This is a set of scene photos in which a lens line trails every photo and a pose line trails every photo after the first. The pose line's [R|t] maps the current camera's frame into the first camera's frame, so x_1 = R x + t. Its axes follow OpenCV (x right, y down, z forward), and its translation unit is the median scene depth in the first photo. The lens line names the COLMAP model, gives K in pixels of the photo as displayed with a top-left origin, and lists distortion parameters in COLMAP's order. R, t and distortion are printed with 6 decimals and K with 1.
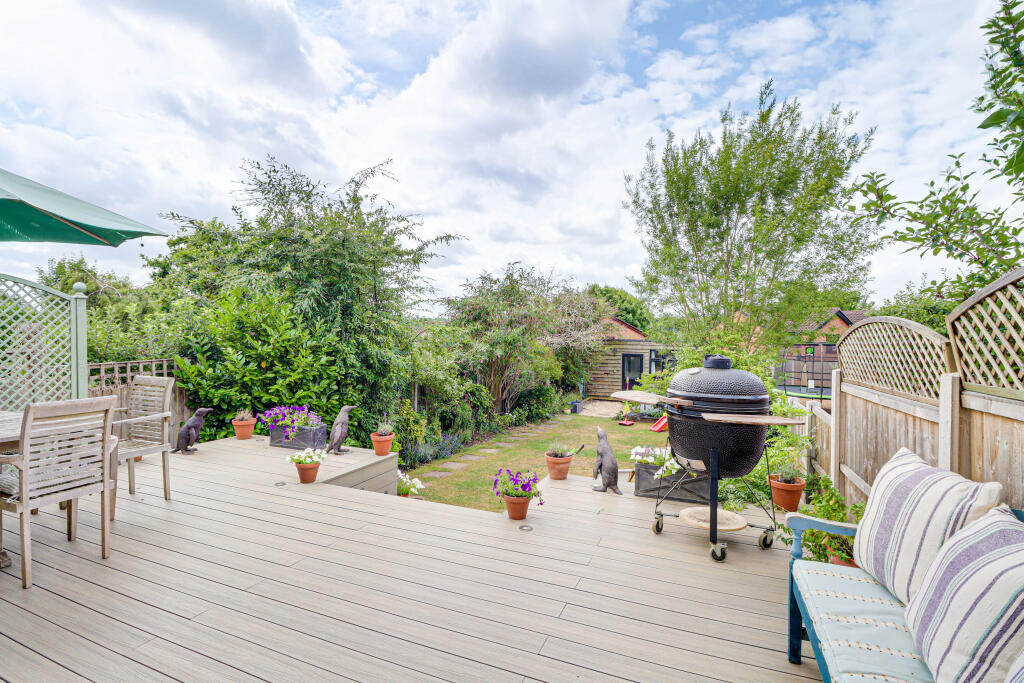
lens RADIAL K [[488.2, 0, 507.4], [0, 488.2, 333.8], [0, 0, 1]] dist [-0.000447, -0.012512]
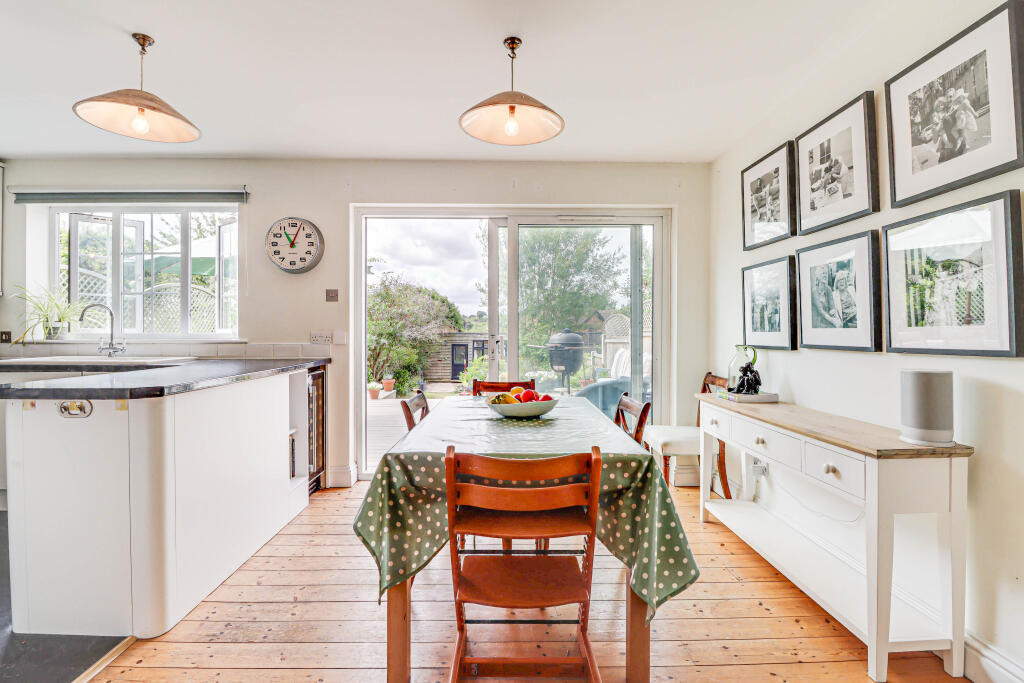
lens RADIAL K [[488.2, 0, 507.4], [0, 488.2, 333.8], [0, 0, 1]] dist [-0.000447, -0.012512]
pose [[0.910240, -0.014491, 0.413827, -0.233494], [0.013486, 0.999895, 0.005350, 0.013860], [-0.413861, 0.000711, 0.910340, -0.312452]]
